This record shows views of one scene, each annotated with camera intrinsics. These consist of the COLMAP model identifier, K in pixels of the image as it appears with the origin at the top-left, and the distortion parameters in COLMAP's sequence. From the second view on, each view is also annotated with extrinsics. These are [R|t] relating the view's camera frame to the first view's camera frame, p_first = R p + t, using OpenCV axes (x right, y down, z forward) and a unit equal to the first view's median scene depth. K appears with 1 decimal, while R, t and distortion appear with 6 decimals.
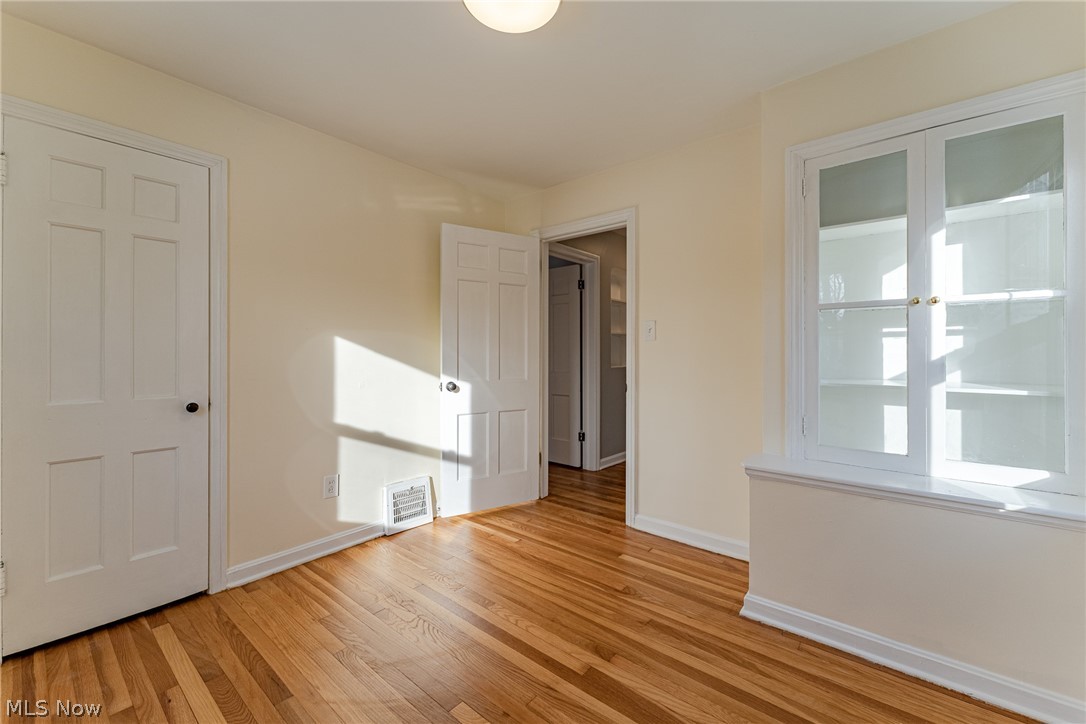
lens RADIAL K [[446.1, 0, 538.6], [0, 446.1, 359.7], [0, 0, 1]] dist [-0.000084, 0.000179]
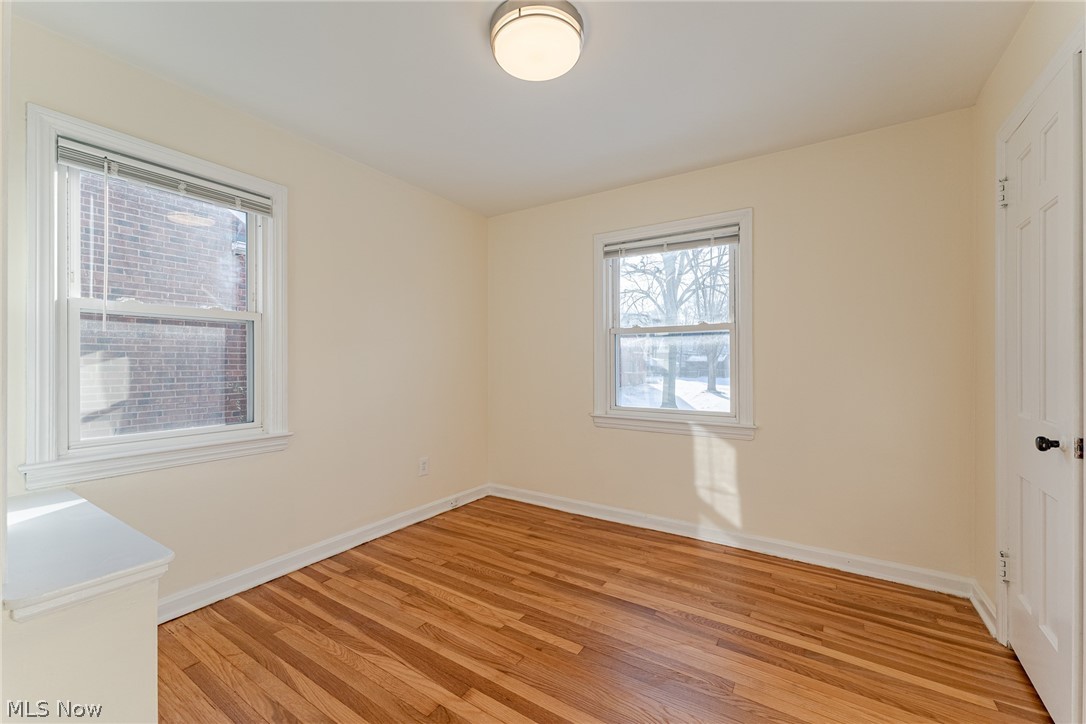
lens RADIAL K [[446.1, 0, 538.6], [0, 446.1, 359.7], [0, 0, 1]] dist [-0.000084, 0.000179]
pose [[-0.993889, 0.000643, -0.110379, 0.060457], [0.000989, 0.999995, -0.003076, -0.021412], [0.110376, -0.003167, -0.993885, 2.047020]]
